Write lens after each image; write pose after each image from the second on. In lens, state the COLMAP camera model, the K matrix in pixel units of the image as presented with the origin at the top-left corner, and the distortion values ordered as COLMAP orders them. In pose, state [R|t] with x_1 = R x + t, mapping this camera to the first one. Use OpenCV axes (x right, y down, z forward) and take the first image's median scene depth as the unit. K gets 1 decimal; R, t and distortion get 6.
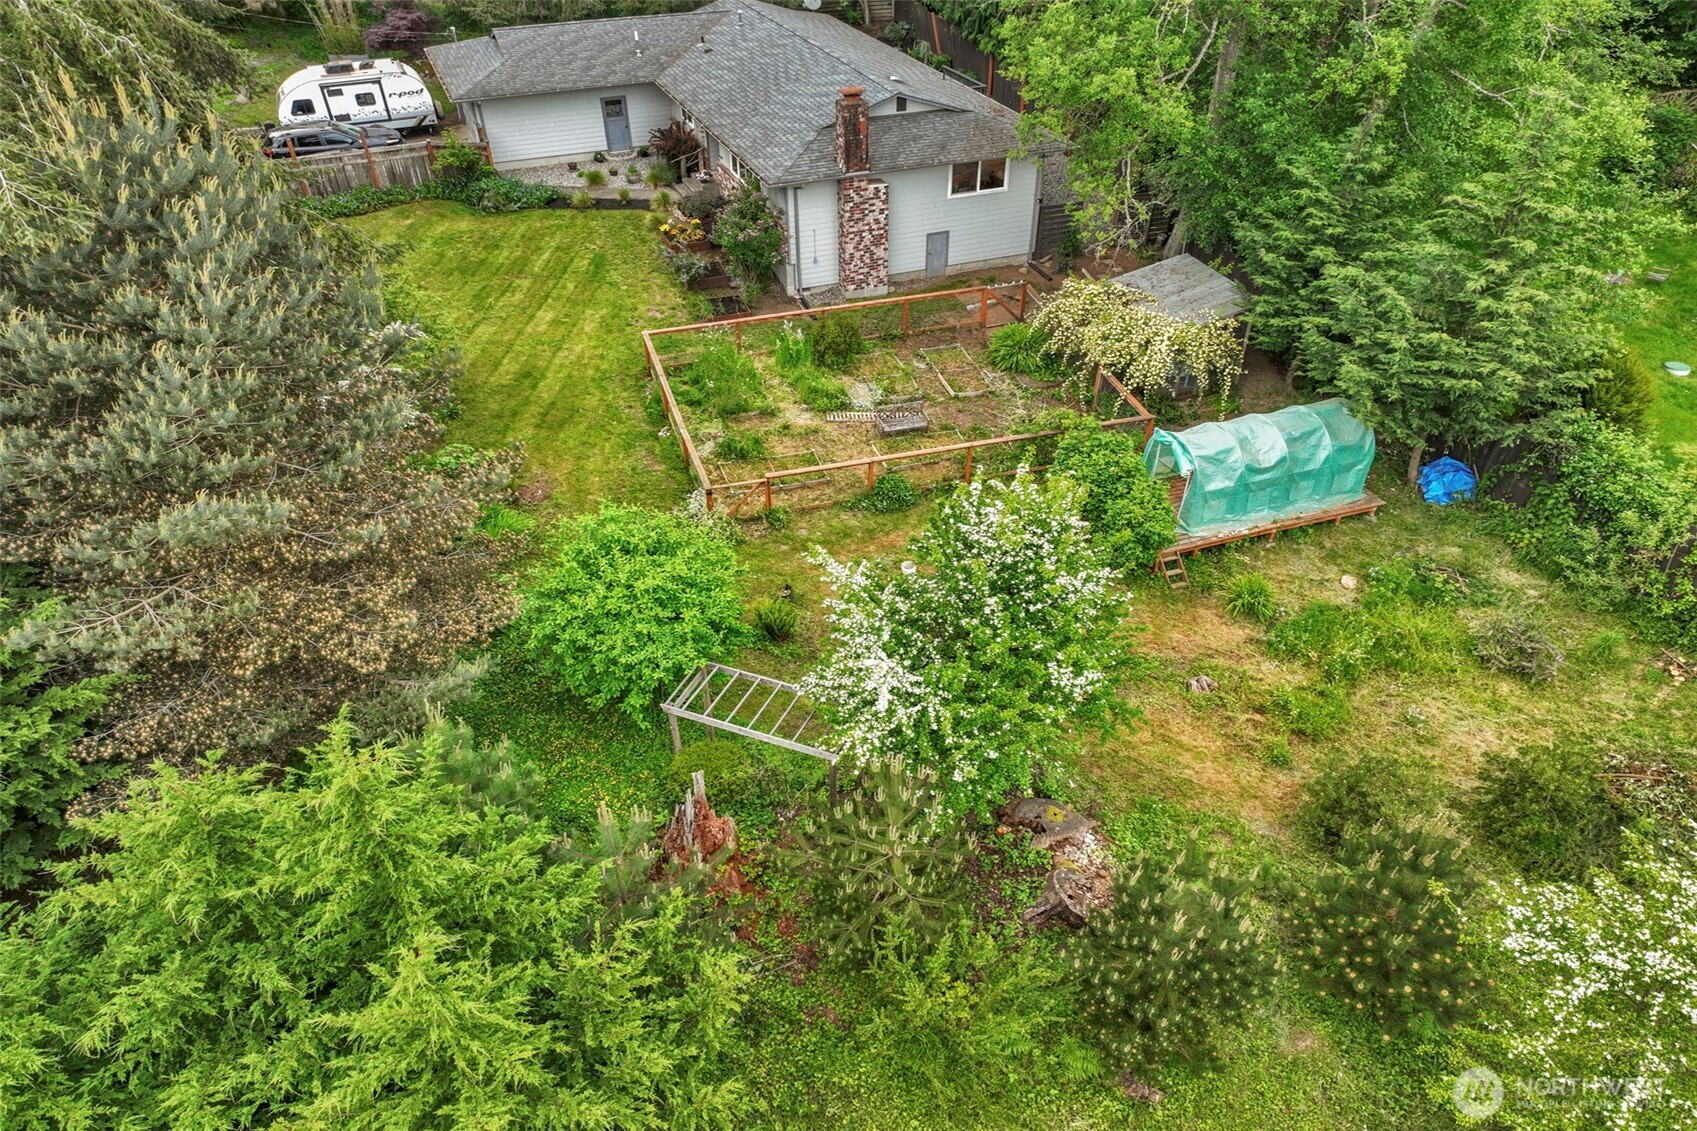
lens RADIAL K [[1154.6, 0, 850.5], [0, 1154.6, 579.1], [0, 0, 1]] dist [0.009324, -0.000193]
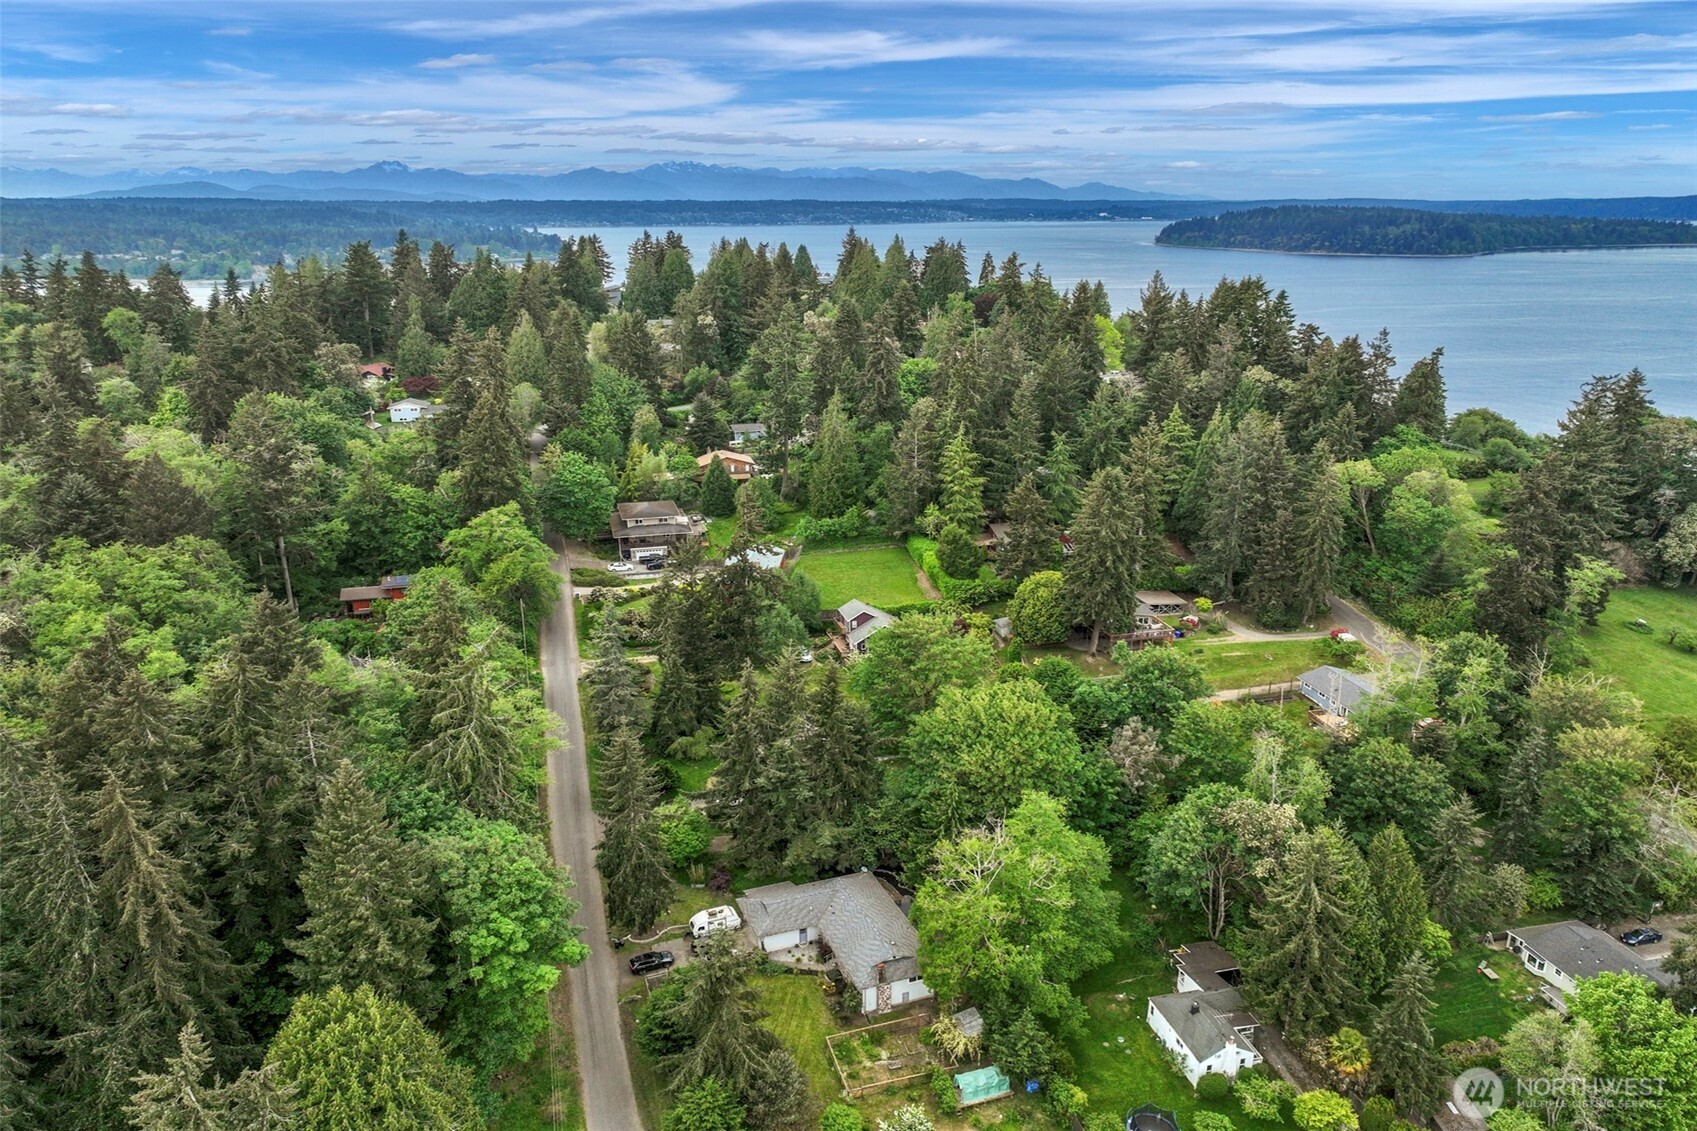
lens RADIAL K [[1154.6, 0, 835.5], [0, 1154.6, 561.7], [0, 0, 1]] dist [0.009324, -0.000193]
pose [[0.999693, 0.000084, -0.024774, -0.048409], [-0.008592, 0.939106, -0.343519, -0.331093], [0.023237, 0.343627, 0.938819, -2.737579]]
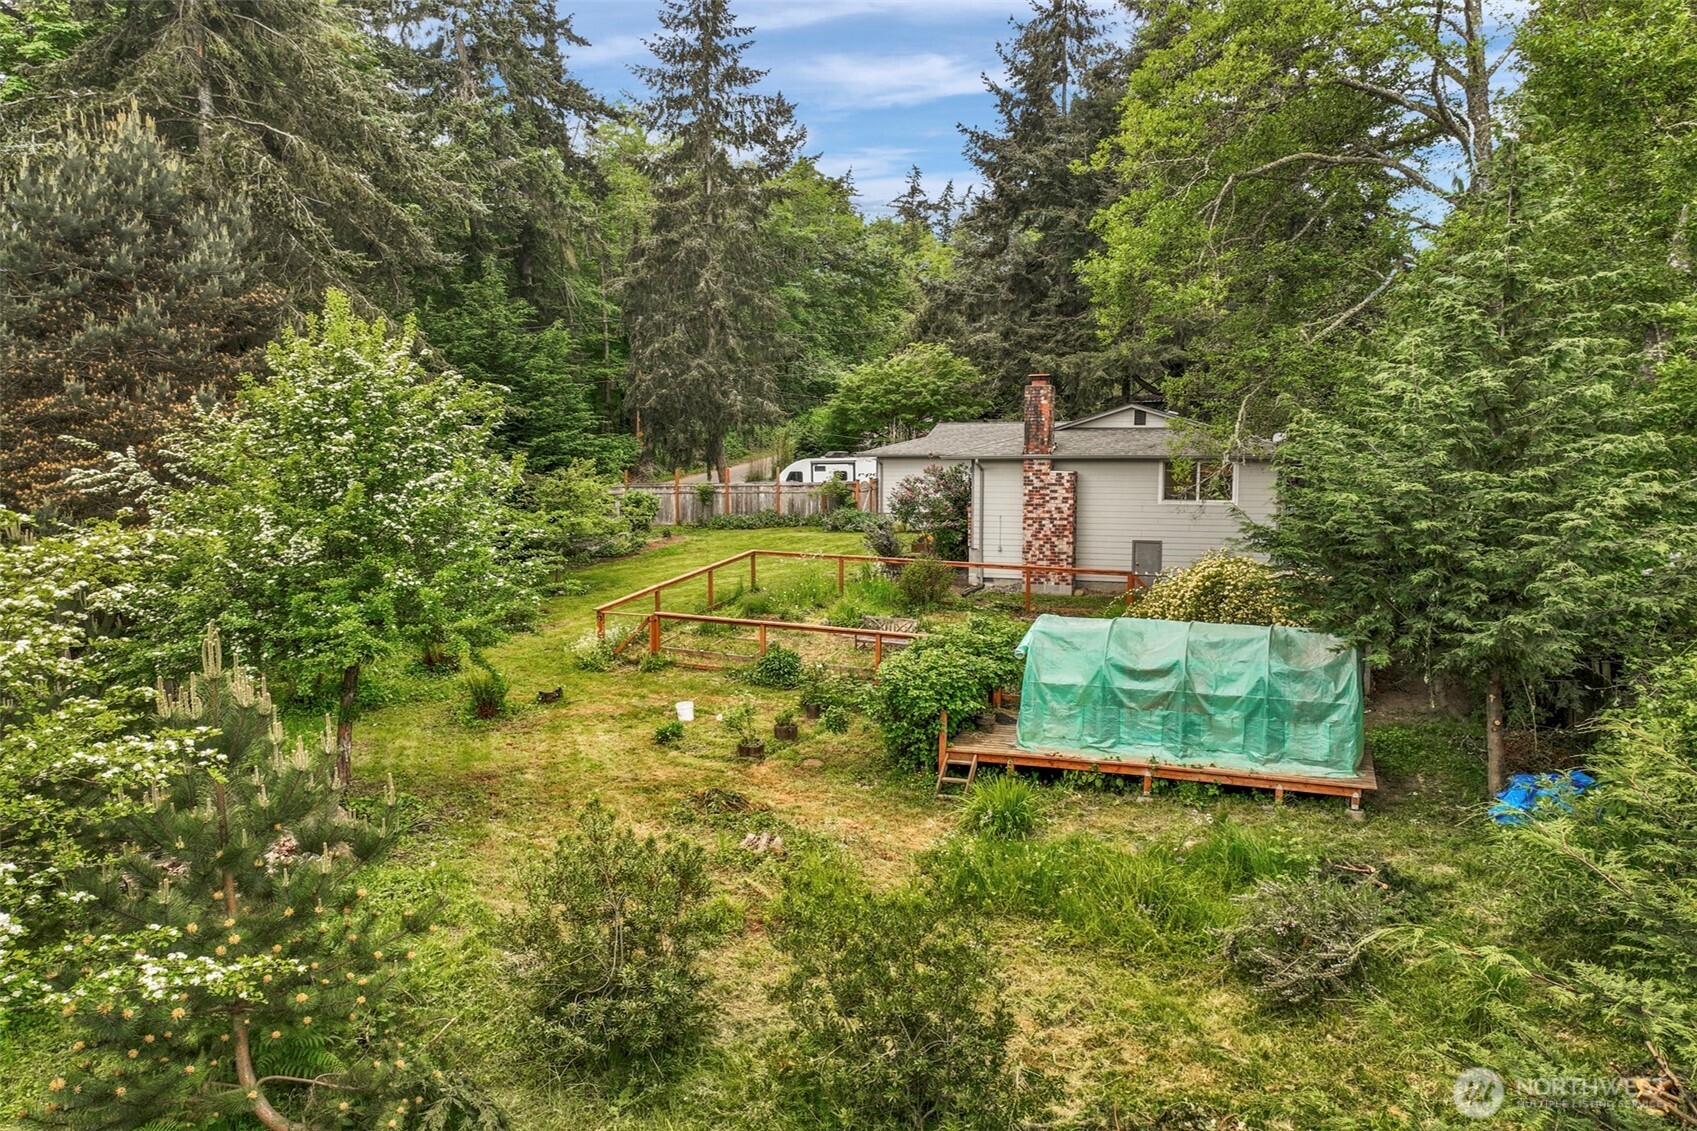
lens RADIAL K [[1154.6, 0, 855.6], [0, 1154.6, 563.8], [0, 0, 1]] dist [0.009324, -0.000193]
pose [[0.737742, 0.064428, -0.672001, 0.515588], [-0.404857, 0.838786, -0.364044, 0.121964], [0.540211, 0.540635, 0.644892, 0.344995]]
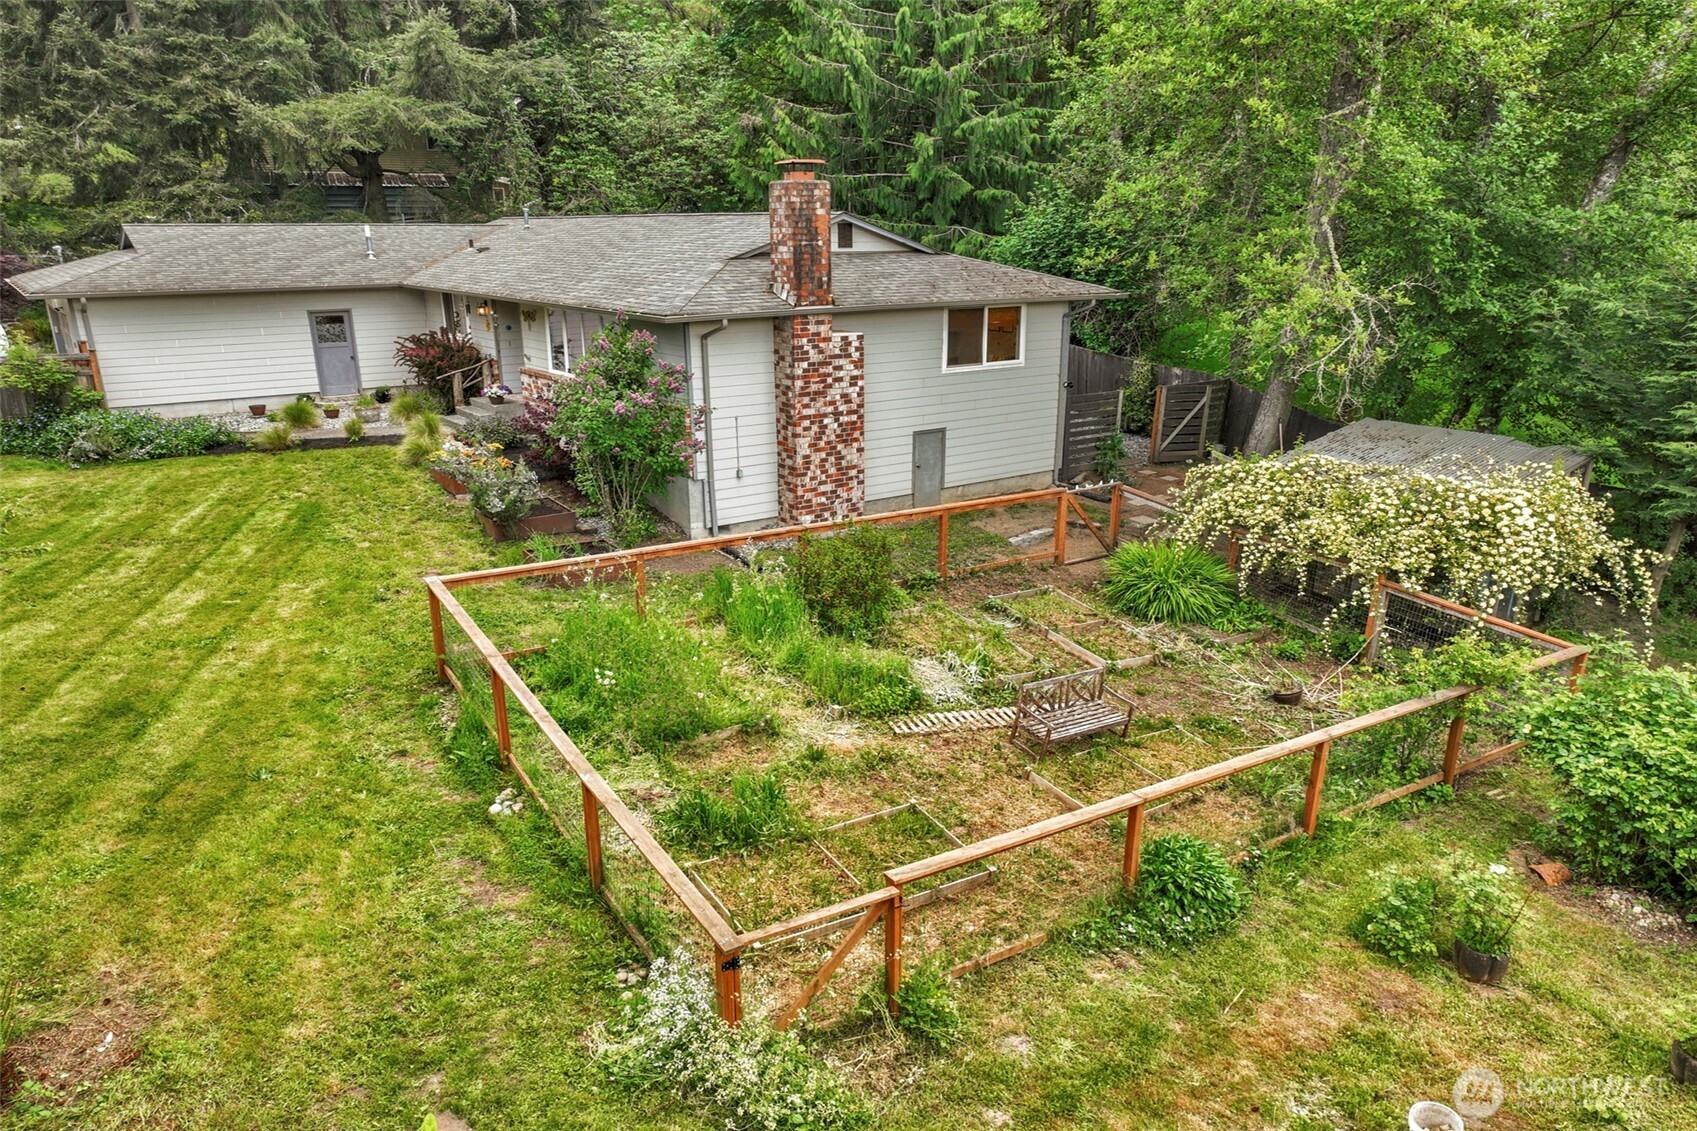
lens RADIAL K [[1154.6, 0, 819.3], [0, 1154.6, 585.5], [0, 0, 1]] dist [0.009324, -0.000193]
pose [[0.972409, -0.071564, 0.222034, -0.118347], [0.141527, 0.937594, -0.317628, -0.050583], [-0.185448, 0.340288, 0.921853, 0.517205]]
